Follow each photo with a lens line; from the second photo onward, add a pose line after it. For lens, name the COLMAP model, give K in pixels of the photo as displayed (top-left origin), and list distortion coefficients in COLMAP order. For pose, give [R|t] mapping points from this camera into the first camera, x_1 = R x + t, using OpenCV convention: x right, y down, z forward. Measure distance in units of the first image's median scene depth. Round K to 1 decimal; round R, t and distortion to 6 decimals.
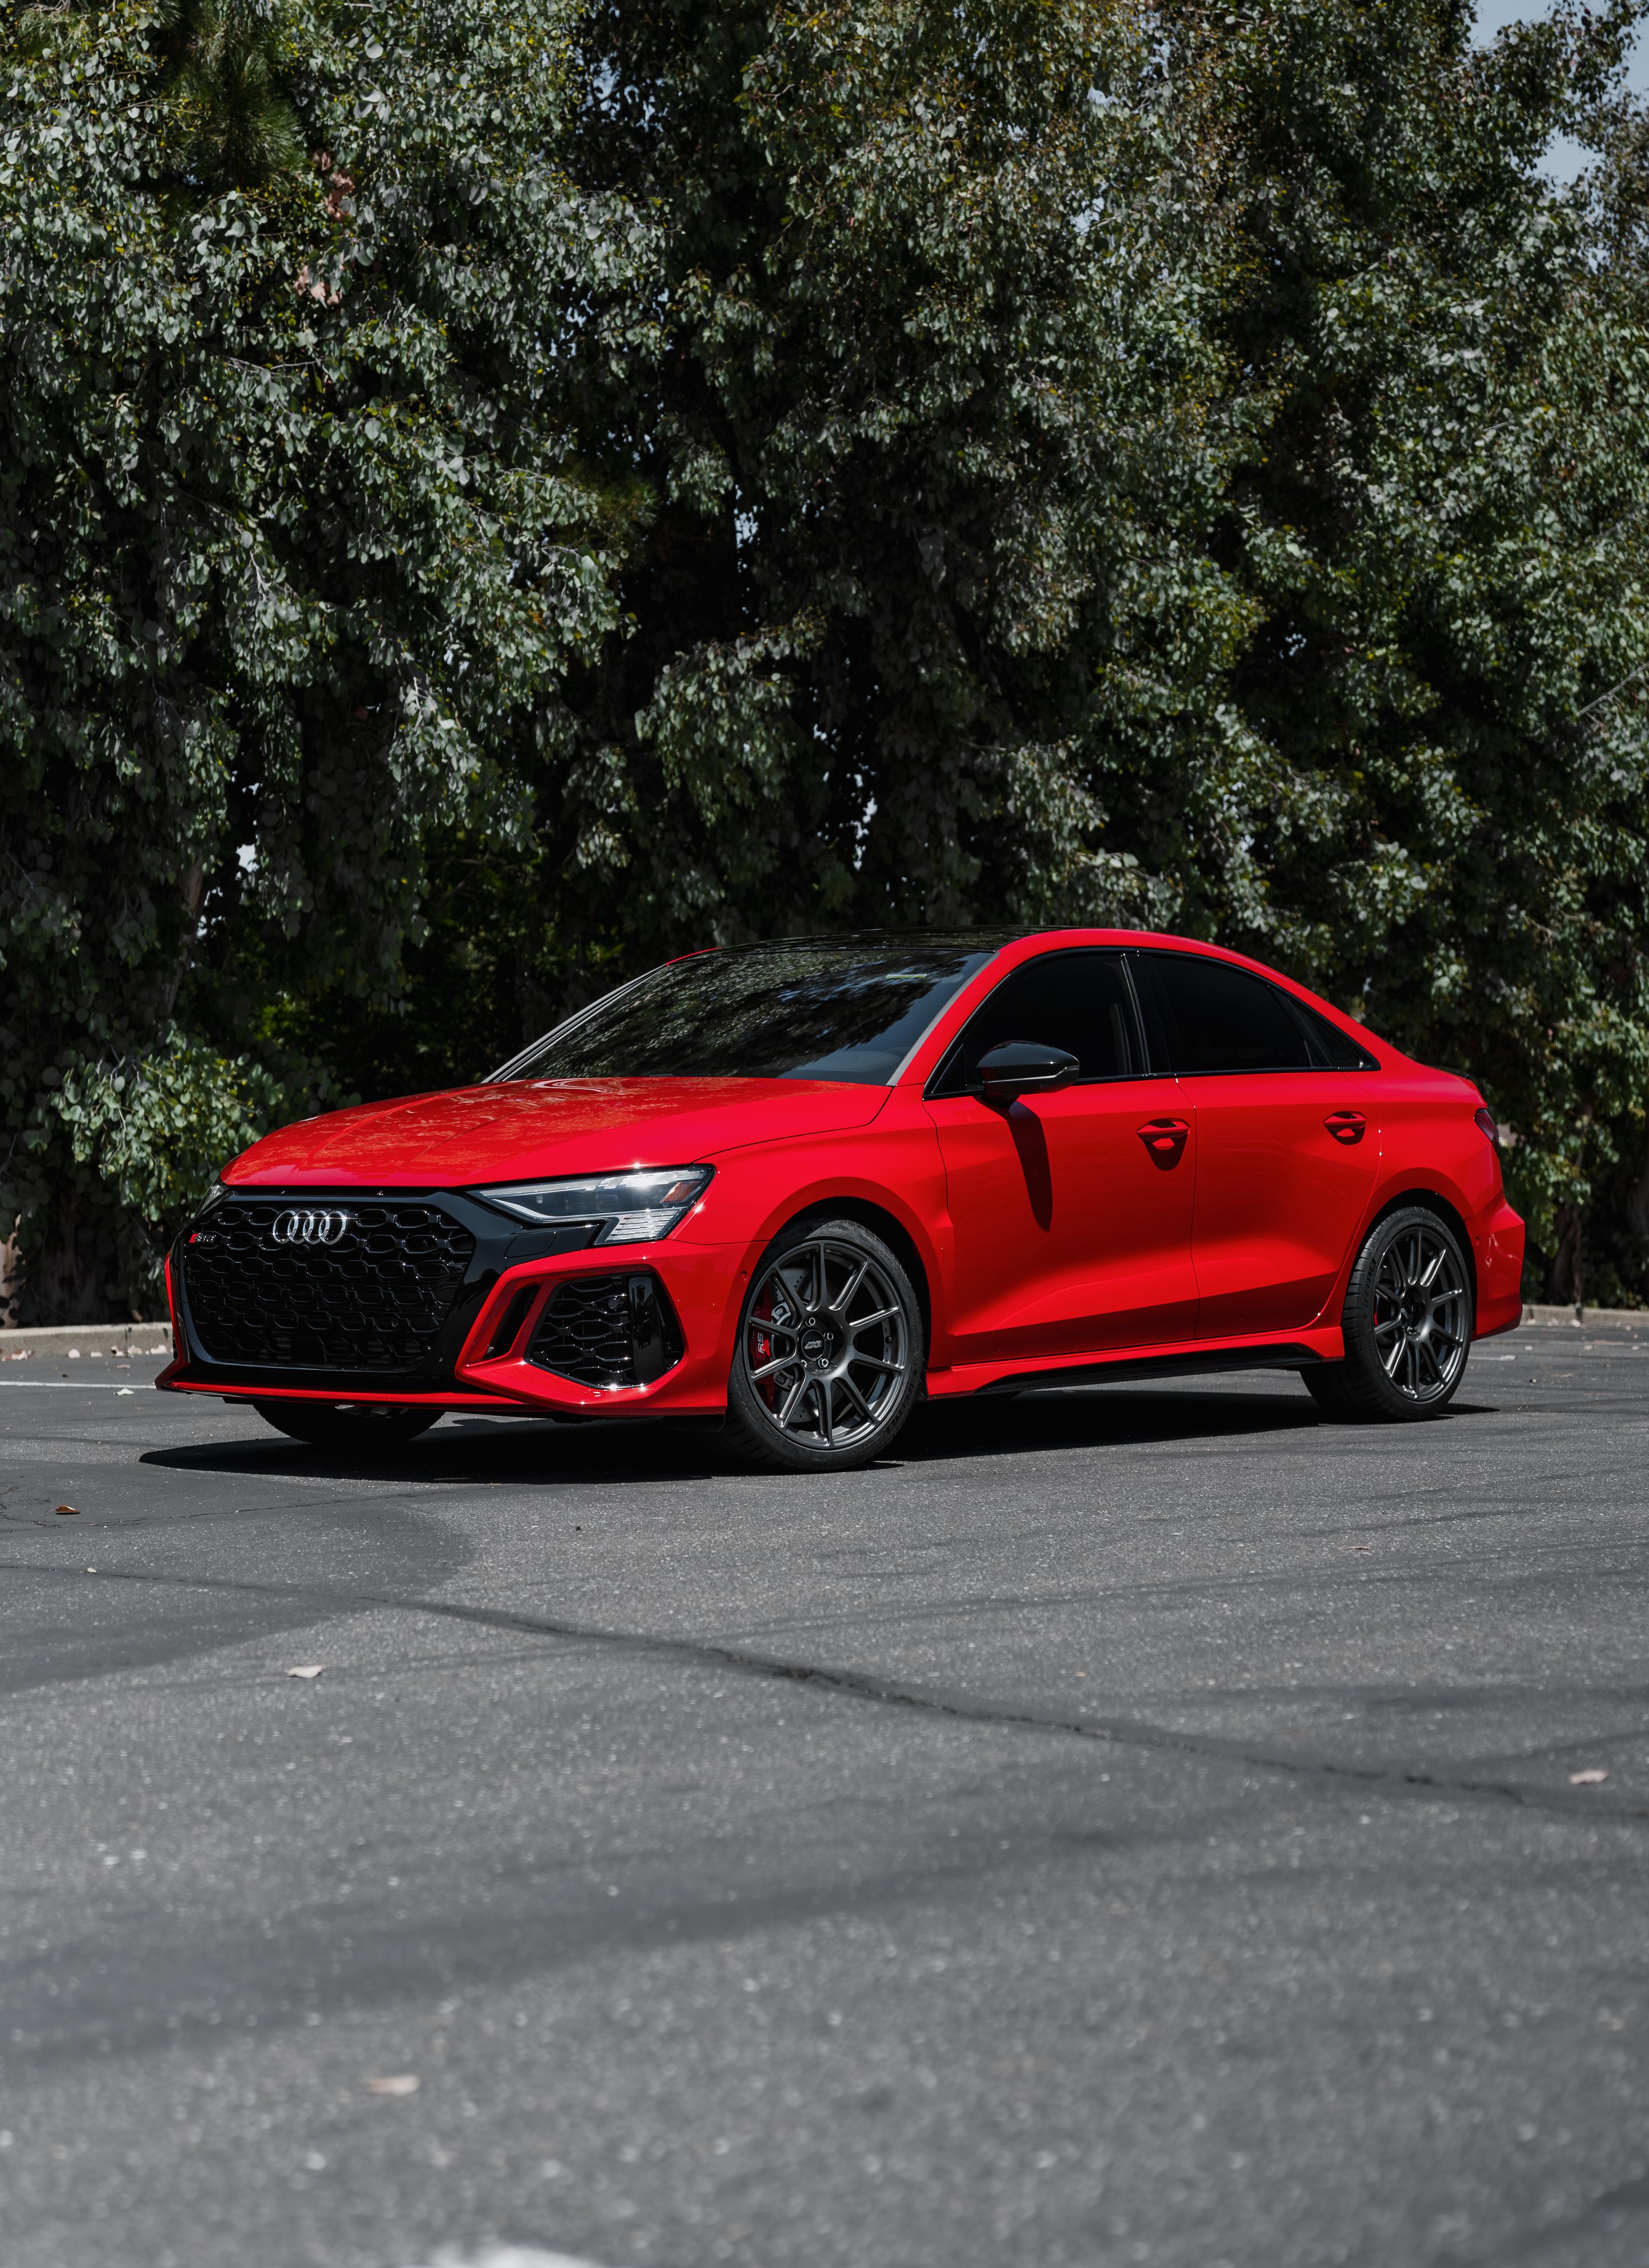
lens RADIAL K [[3831.0, 0, 912.1], [0, 3831.0, 1270.0], [0, 0, 1]] dist [0.025104, 0.054283]
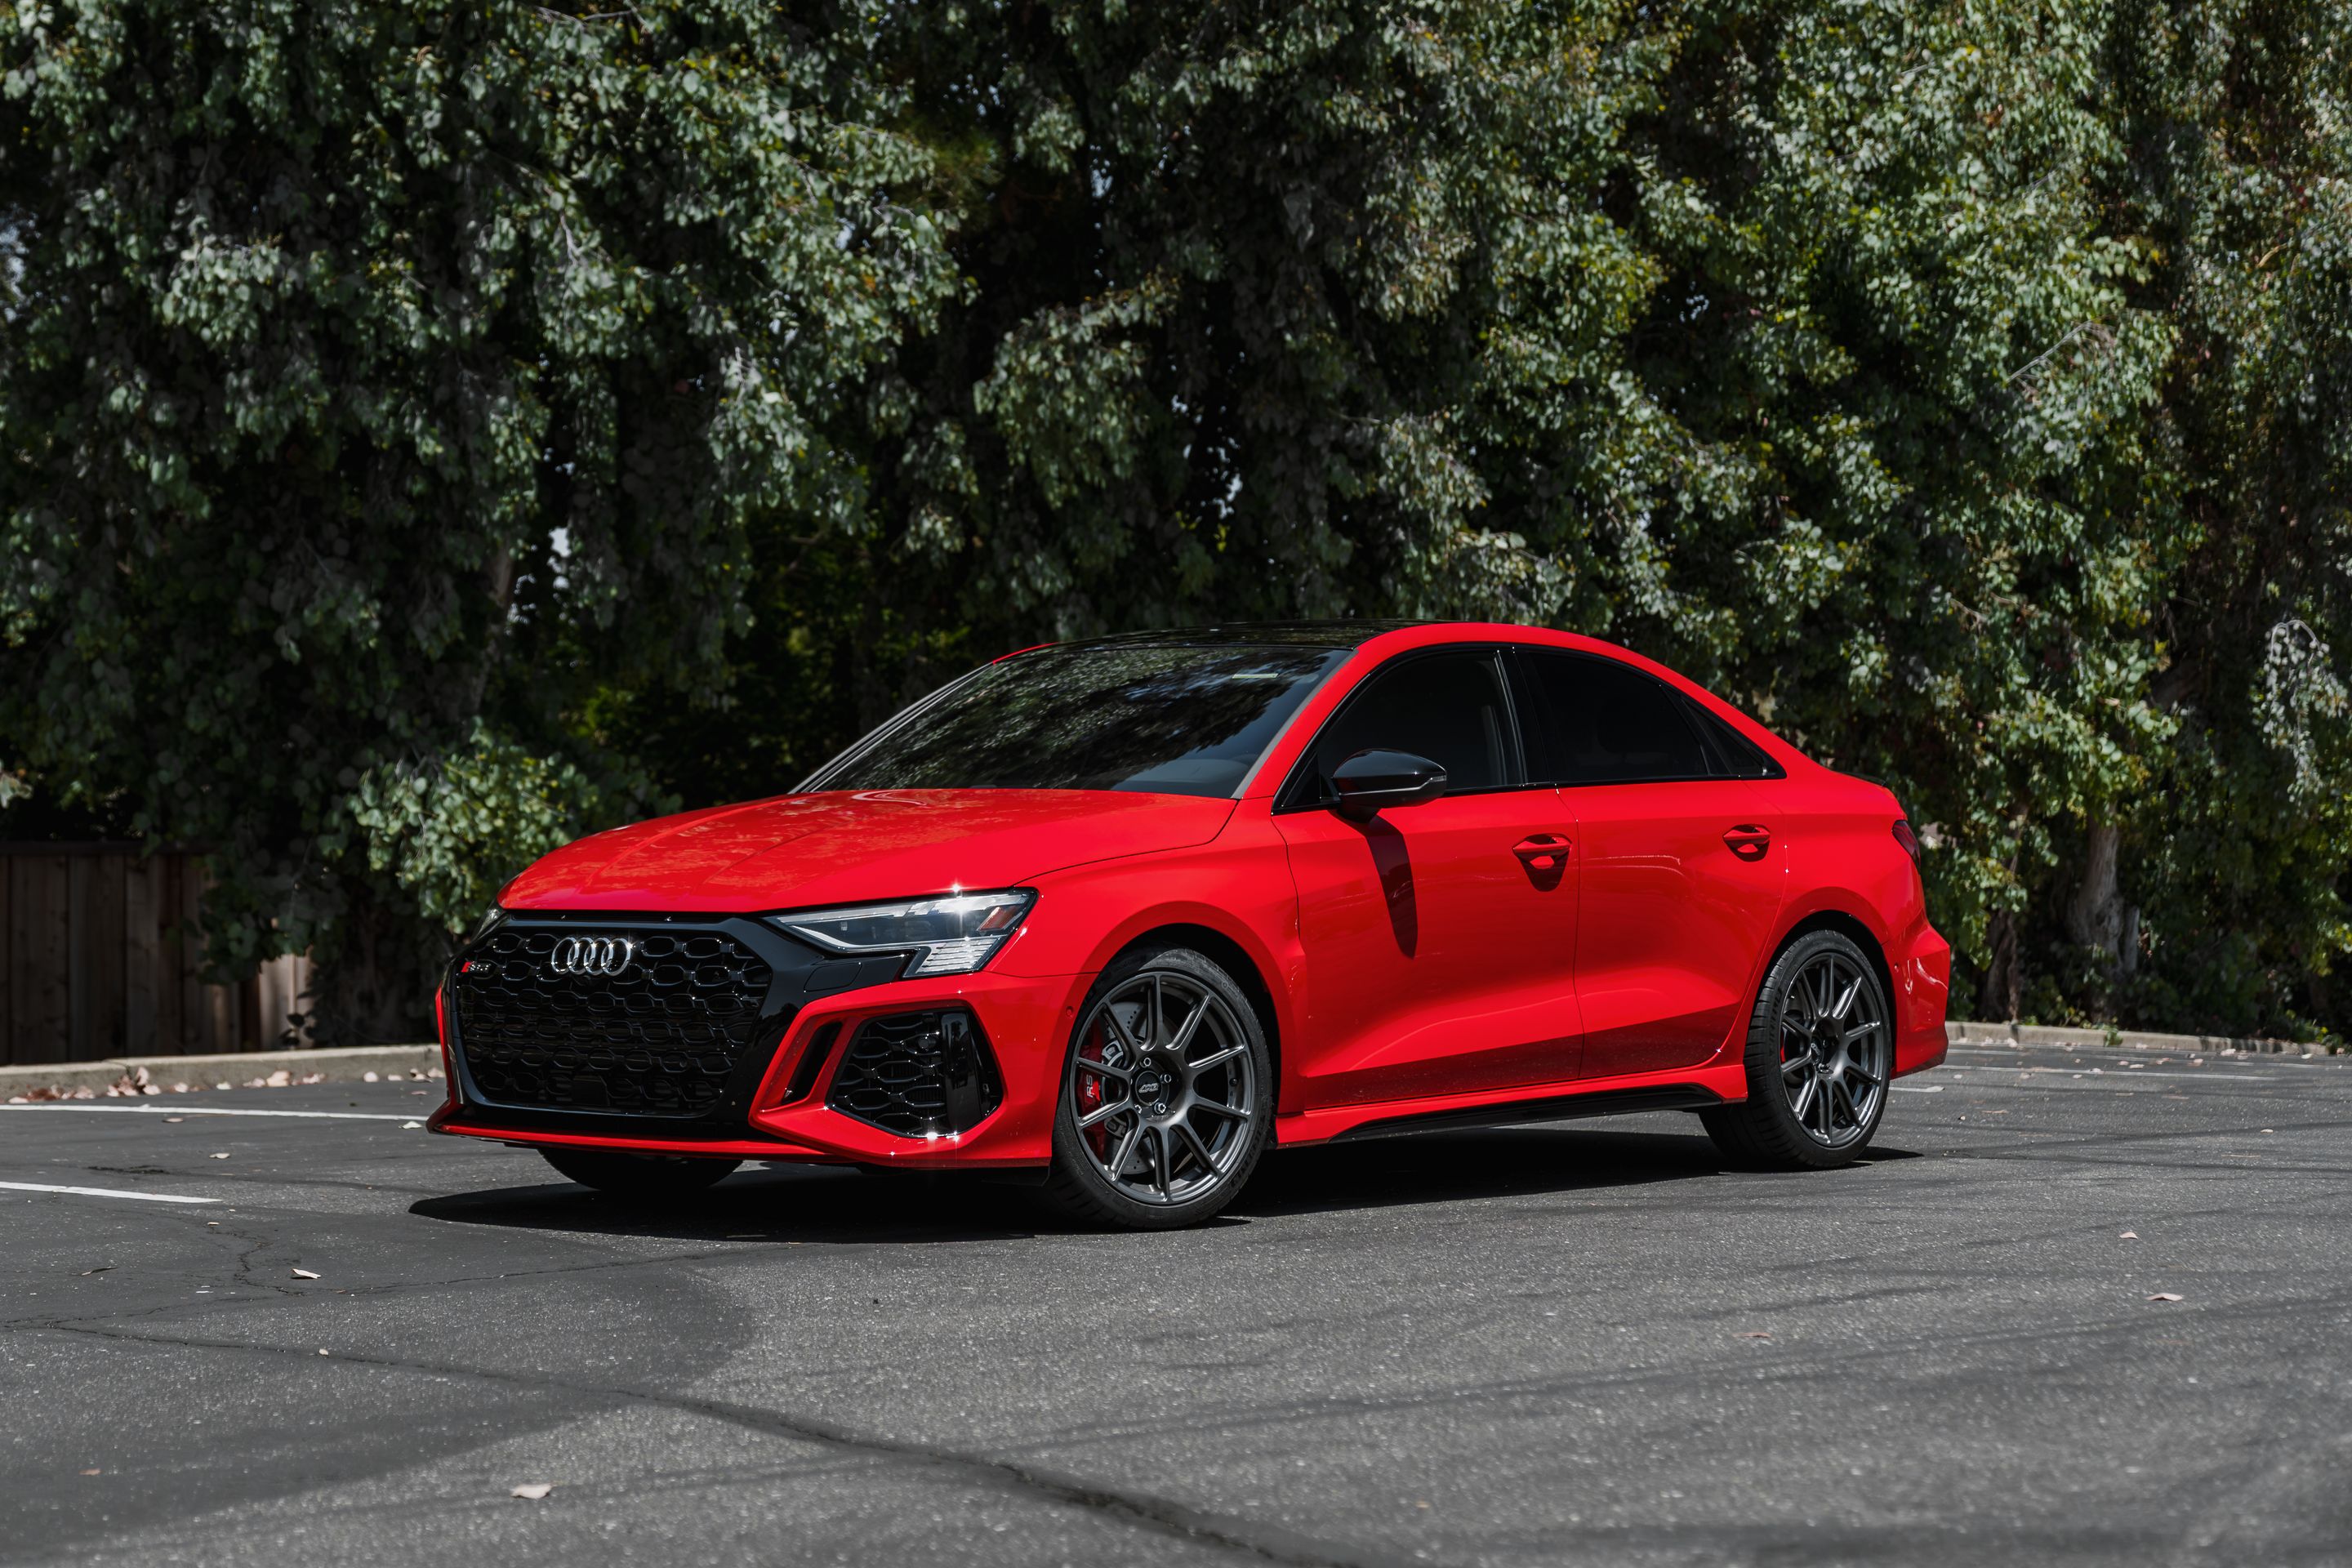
lens RADIAL K [[4091.2, 0, 1119.0], [0, 4091.2, 791.3], [0, 0, 1]] dist [0.000711, 0.207342]
pose [[0.999055, -0.000517, -0.043464, 0.005088], [-0.001393, 0.999036, -0.043887, -0.004468], [0.043444, 0.043906, 0.998091, 0.024028]]
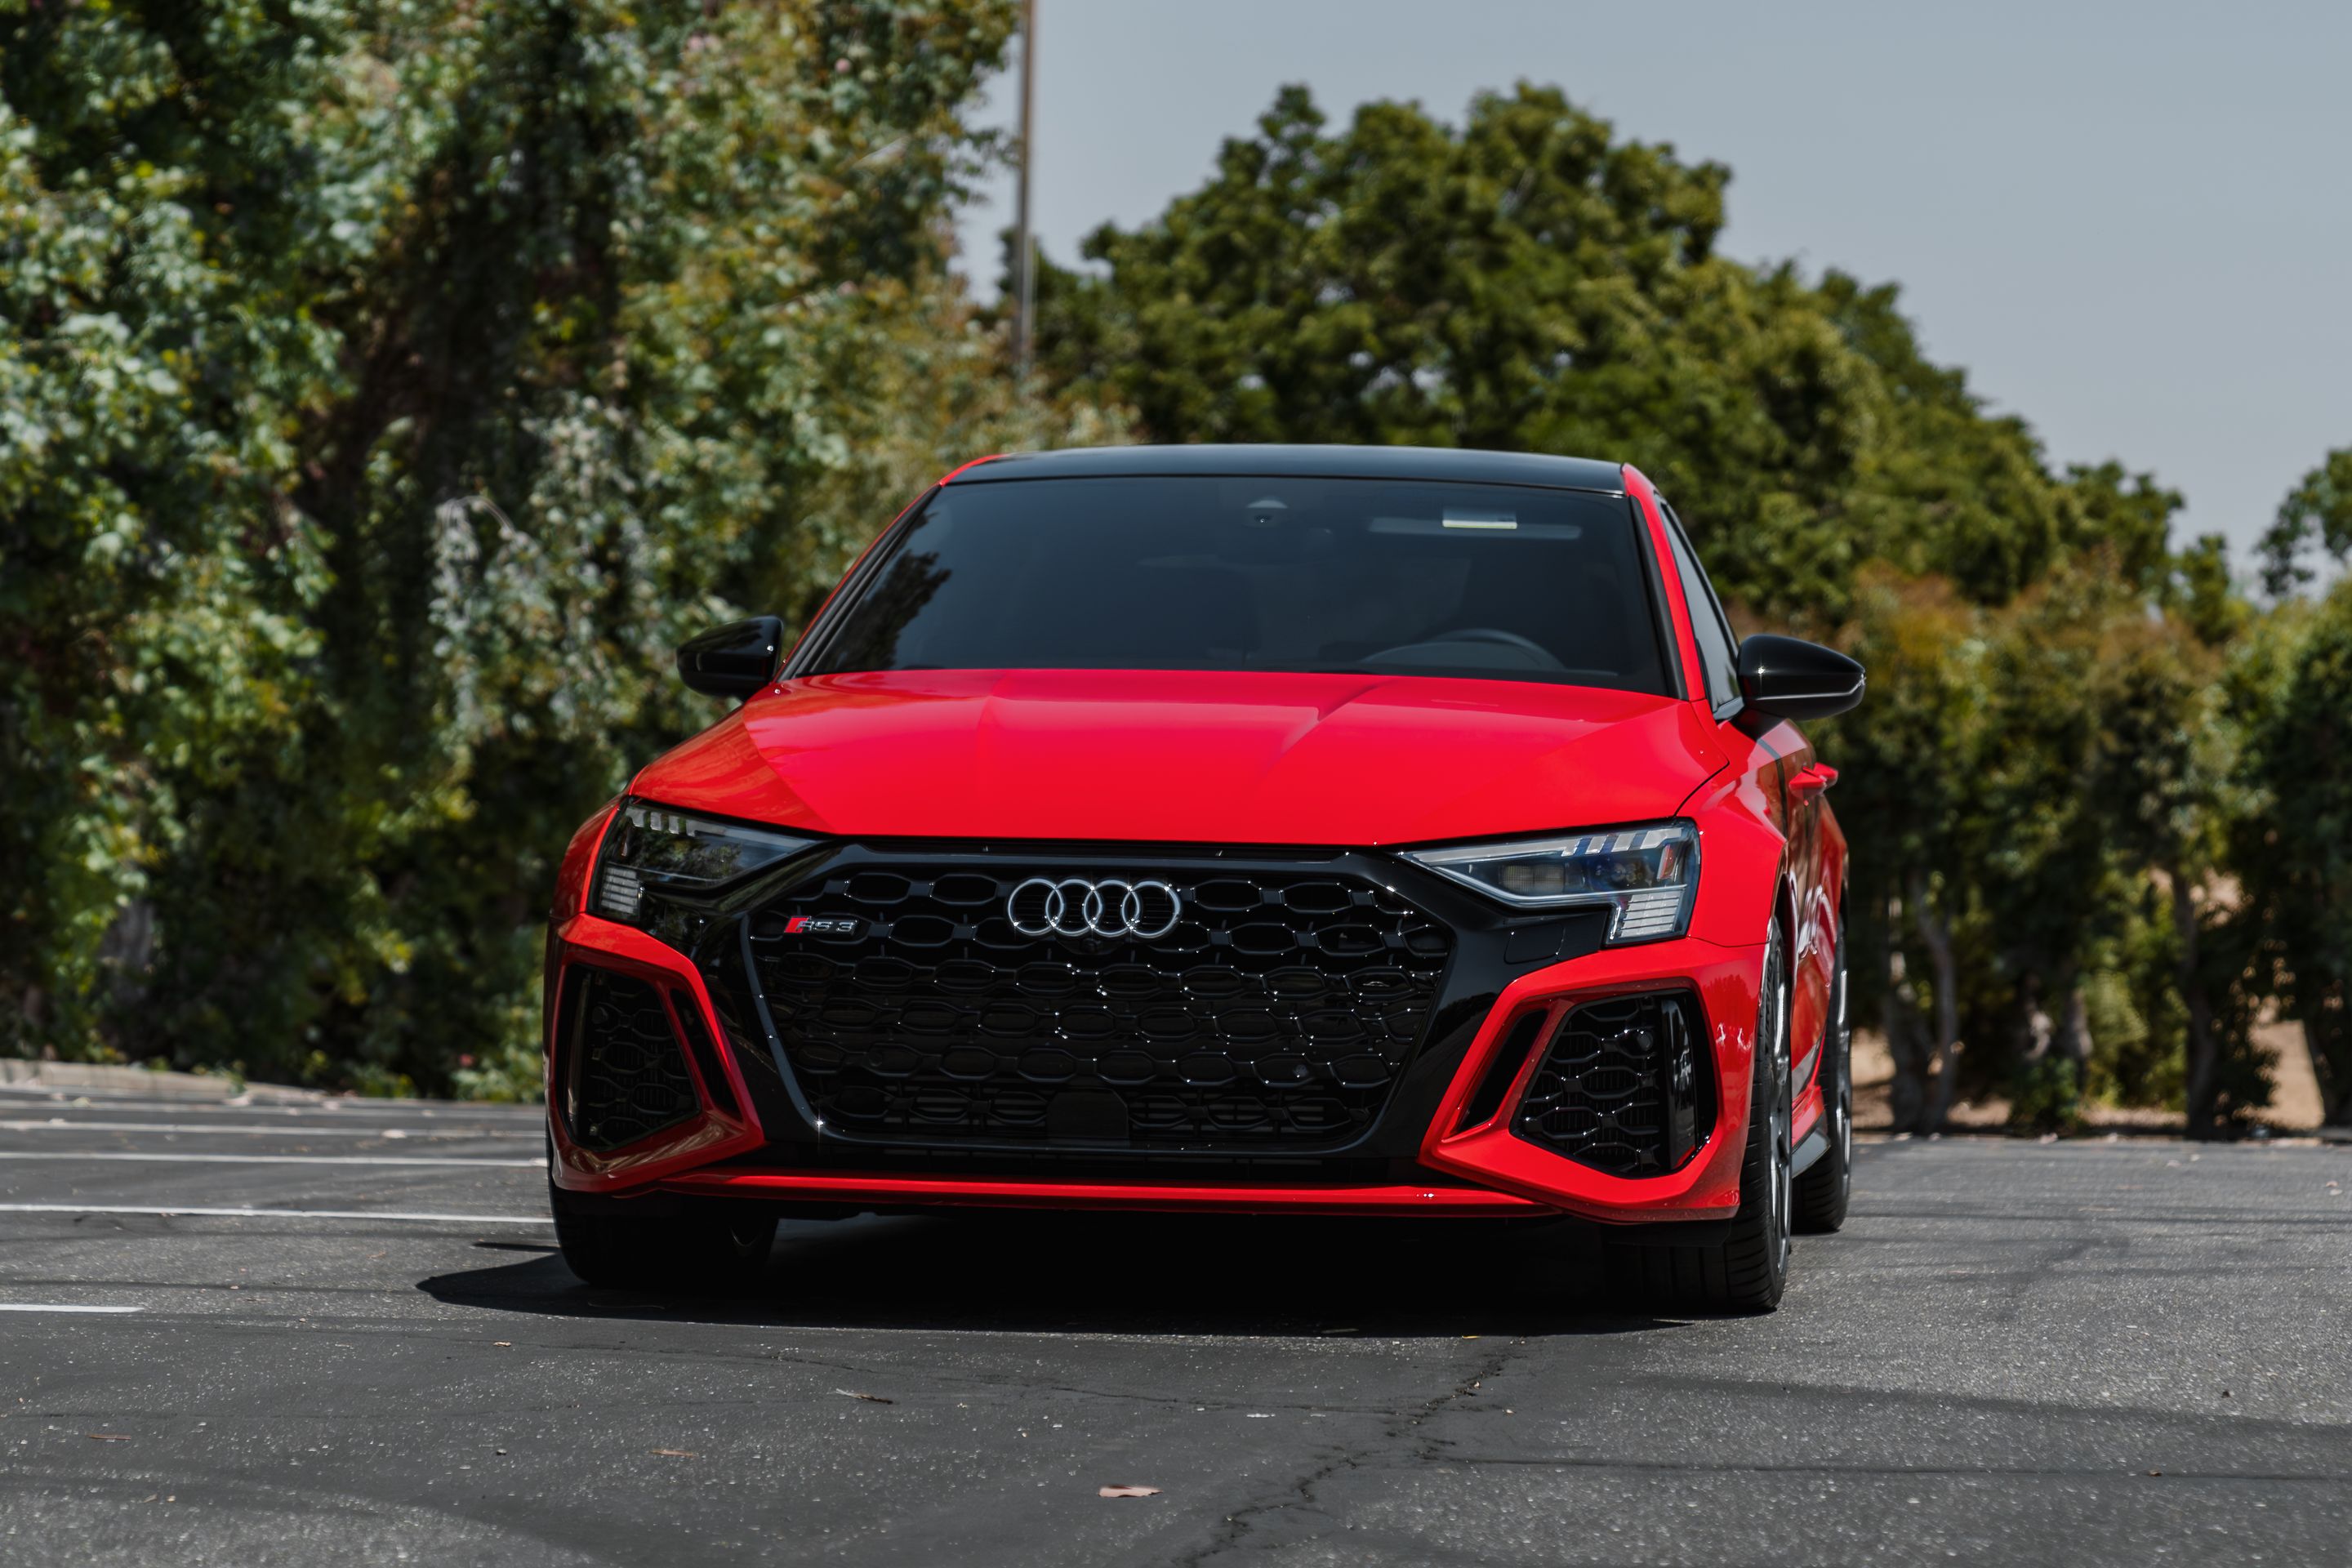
lens RADIAL K [[6119.3, 0, 1114.2], [0, 6119.3, 787.2], [0, 0, 1]] dist [0.038185, -0.237282]
pose [[0.857651, 0.022637, 0.513733, -0.362607], [-0.003105, 0.999240, -0.038846, 0.003754], [-0.514222, 0.031722, 0.857070, 0.110353]]
